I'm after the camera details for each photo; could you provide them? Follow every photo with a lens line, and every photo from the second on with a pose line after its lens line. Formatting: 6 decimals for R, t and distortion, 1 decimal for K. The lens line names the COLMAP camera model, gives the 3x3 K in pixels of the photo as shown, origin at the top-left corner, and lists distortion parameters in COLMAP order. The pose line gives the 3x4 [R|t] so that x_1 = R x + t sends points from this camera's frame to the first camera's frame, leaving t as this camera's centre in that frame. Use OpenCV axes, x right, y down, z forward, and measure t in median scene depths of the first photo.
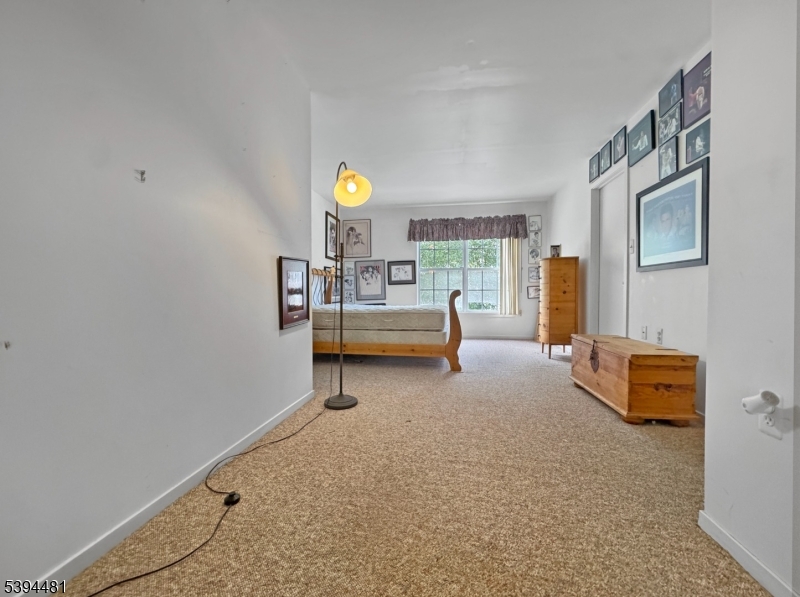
lens RADIAL K [[325.8, 0, 400.0], [0, 325.8, 298.5], [0, 0, 1]] dist [-0.000418, 0.000034]
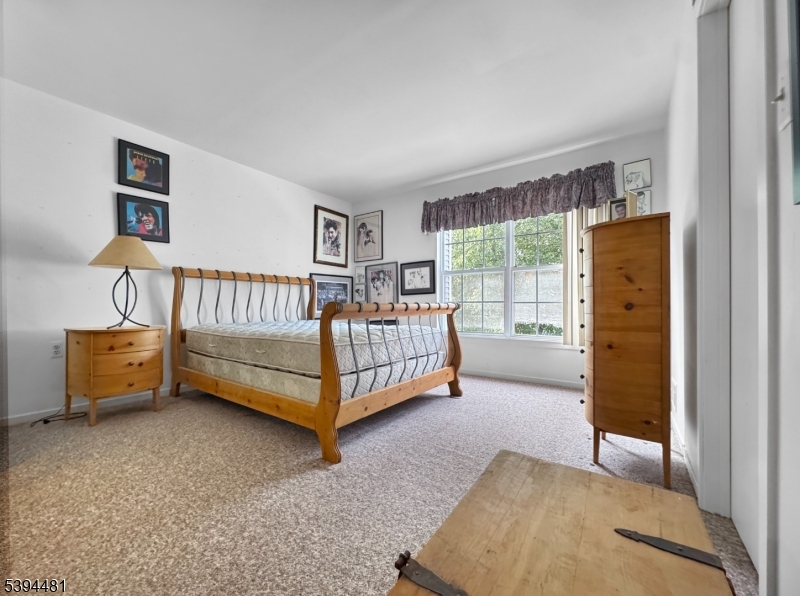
lens RADIAL K [[325.8, 0, 400.0], [0, 325.8, 298.0], [0, 0, 1]] dist [-0.000418, 0.000034]
pose [[0.894888, -0.008757, -0.446204, 0.295549], [-0.009926, 0.999170, -0.039517, -0.007103], [0.446180, 0.039792, 0.894058, 0.352163]]
